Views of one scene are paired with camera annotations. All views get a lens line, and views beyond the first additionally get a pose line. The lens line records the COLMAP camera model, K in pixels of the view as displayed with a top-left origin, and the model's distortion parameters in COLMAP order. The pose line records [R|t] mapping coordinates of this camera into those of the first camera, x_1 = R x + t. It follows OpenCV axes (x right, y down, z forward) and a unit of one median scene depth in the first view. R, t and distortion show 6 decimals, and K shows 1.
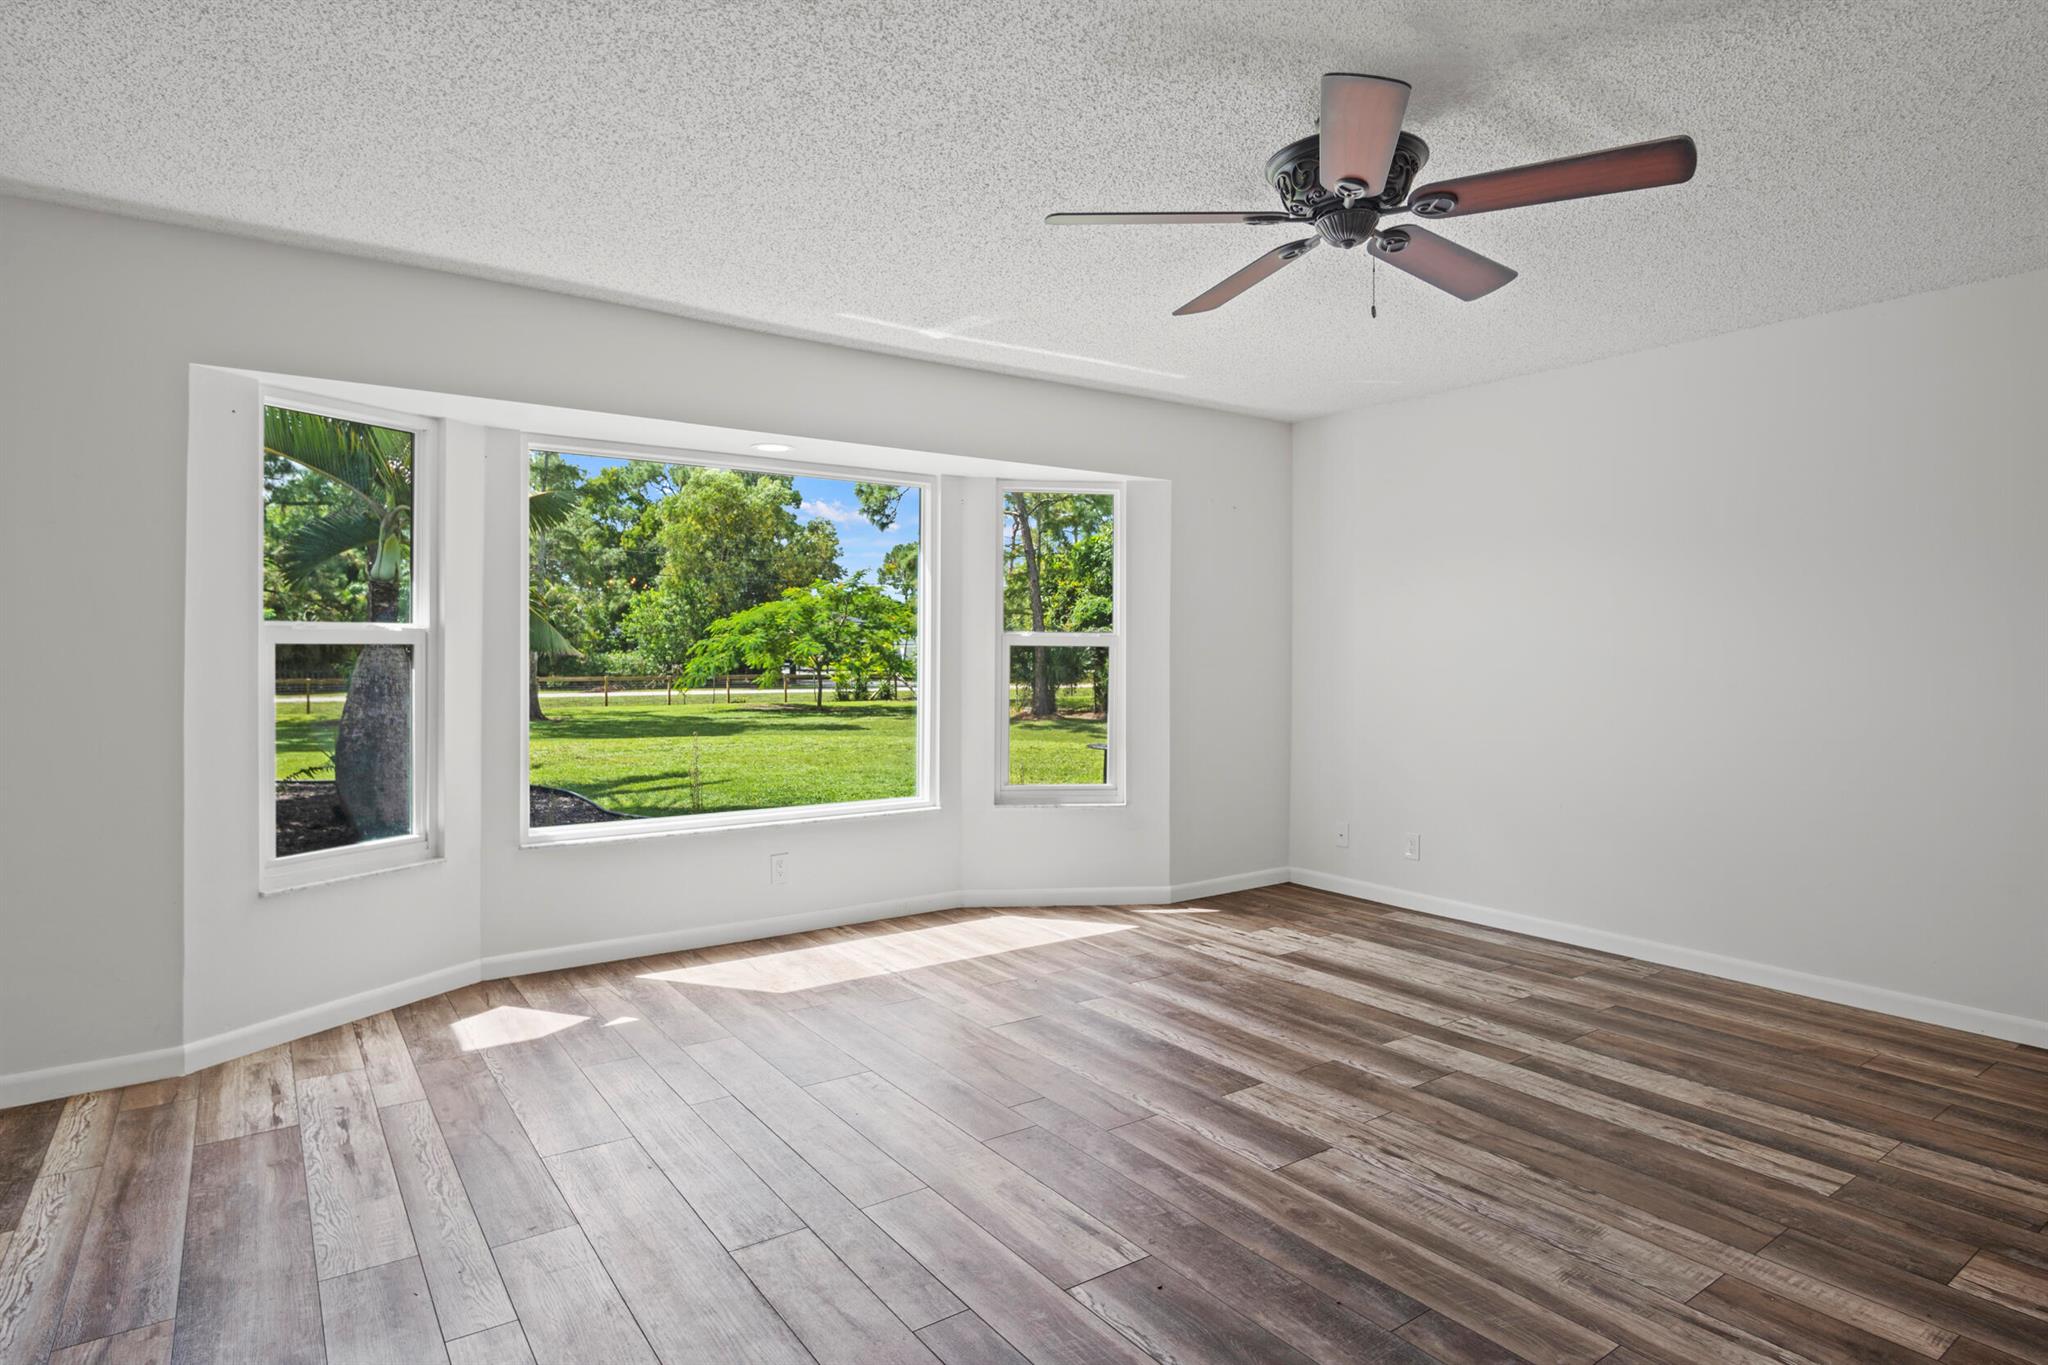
lens RADIAL K [[1105.2, 0, 1022.4], [0, 1105.2, 668.0], [0, 0, 1]] dist [-0.016839, 0.000689]
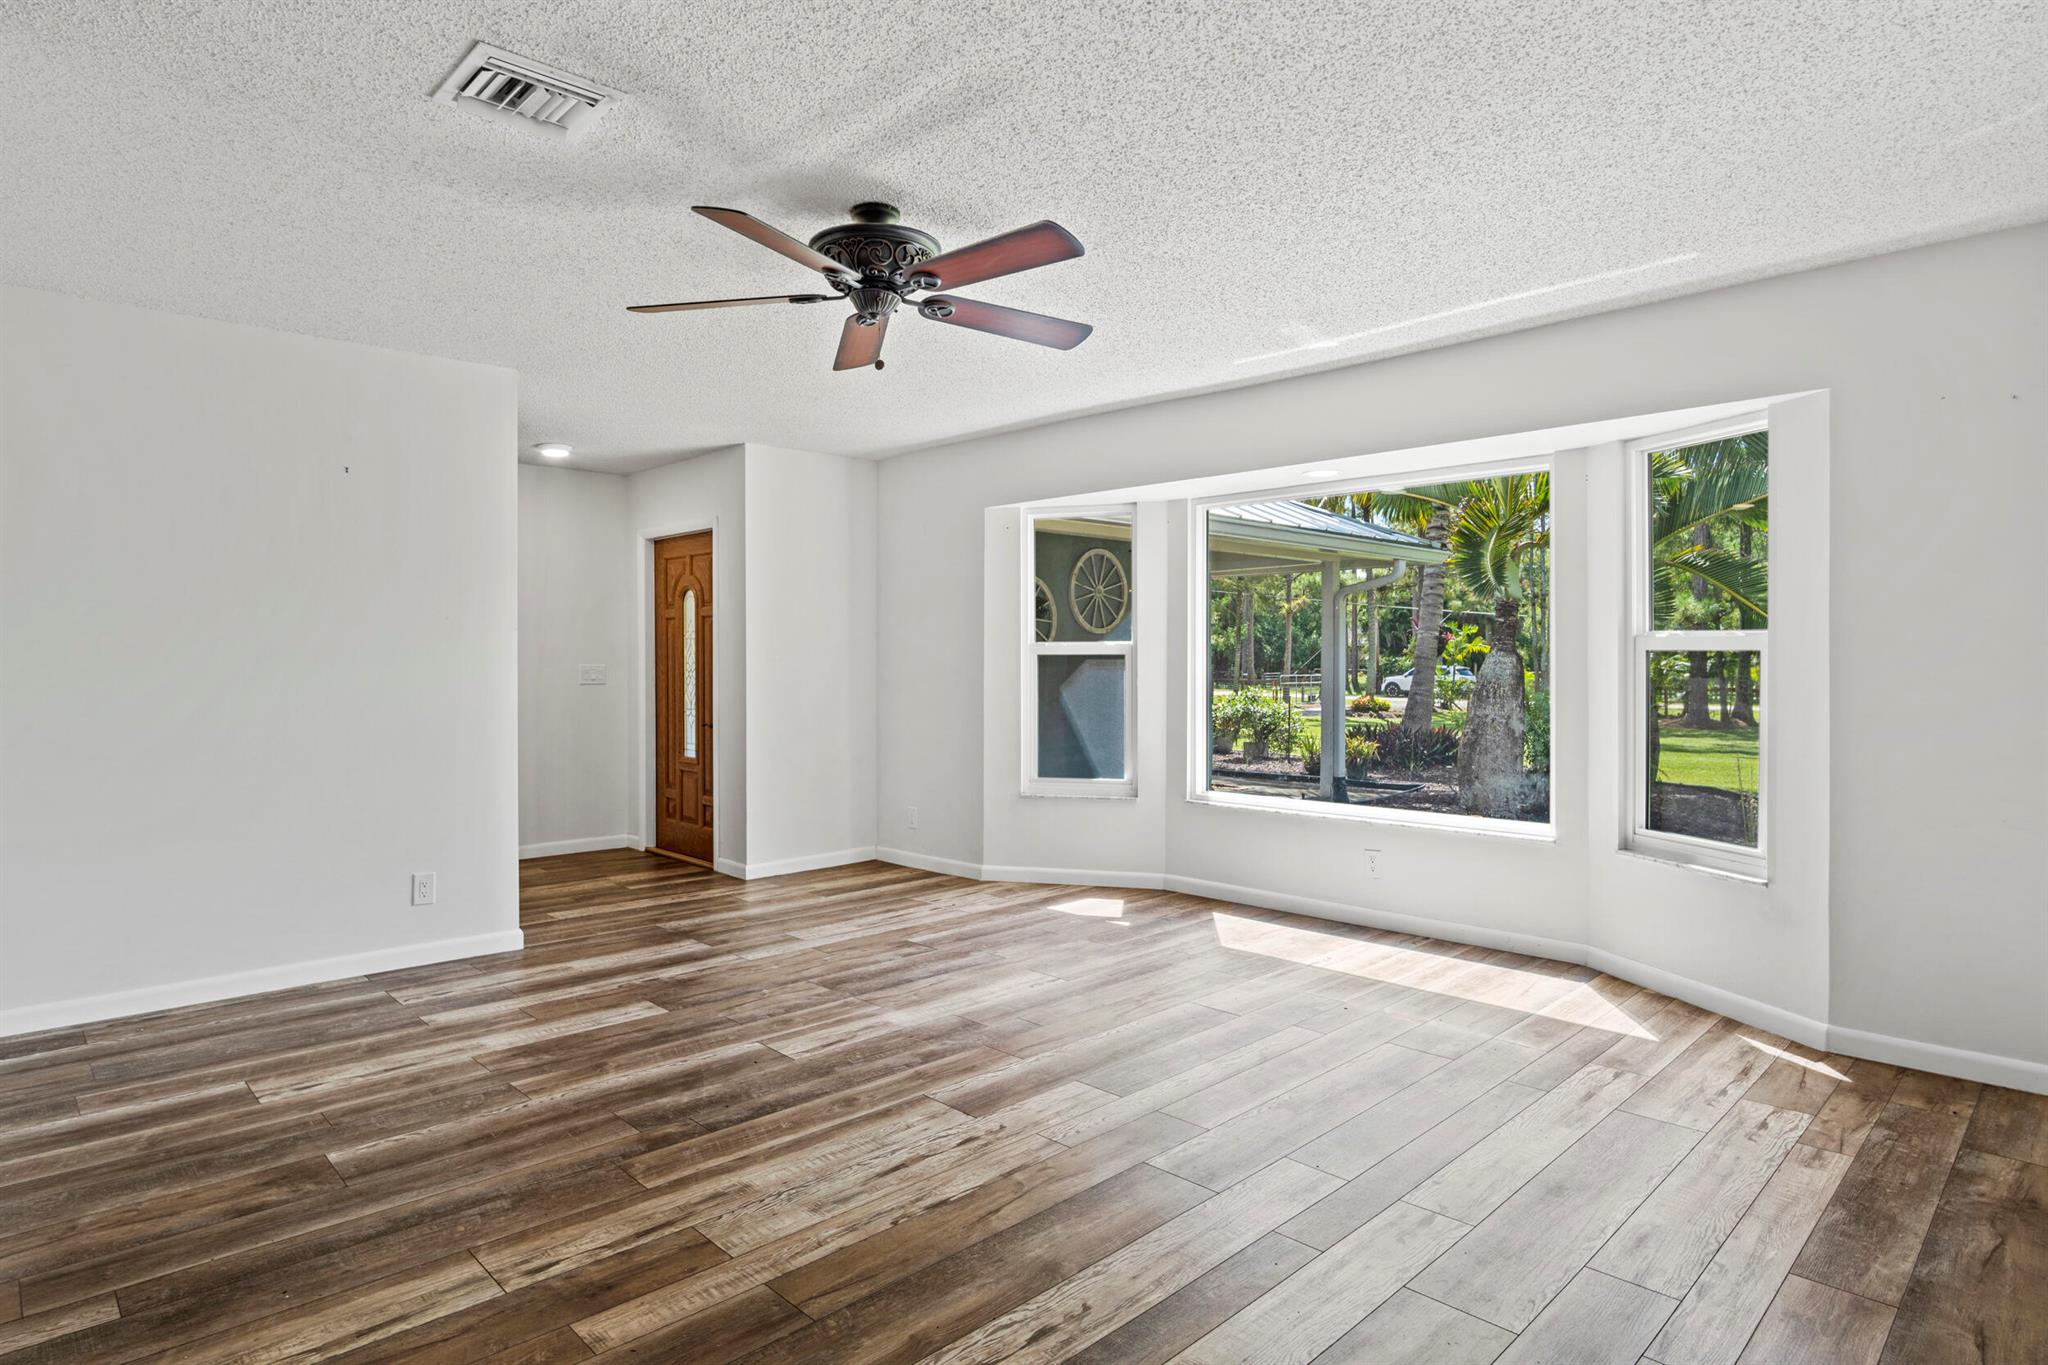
lens RADIAL K [[1114.1, 0, 1022.8], [0, 1114.1, 674.7], [0, 0, 1]] dist [-0.027247, 0.002045]
pose [[0.155599, 0.009139, -0.987778, 1.327879], [-0.013258, 0.999886, 0.007163, -0.004345], [0.987731, 0.011981, 0.155703, 0.856029]]
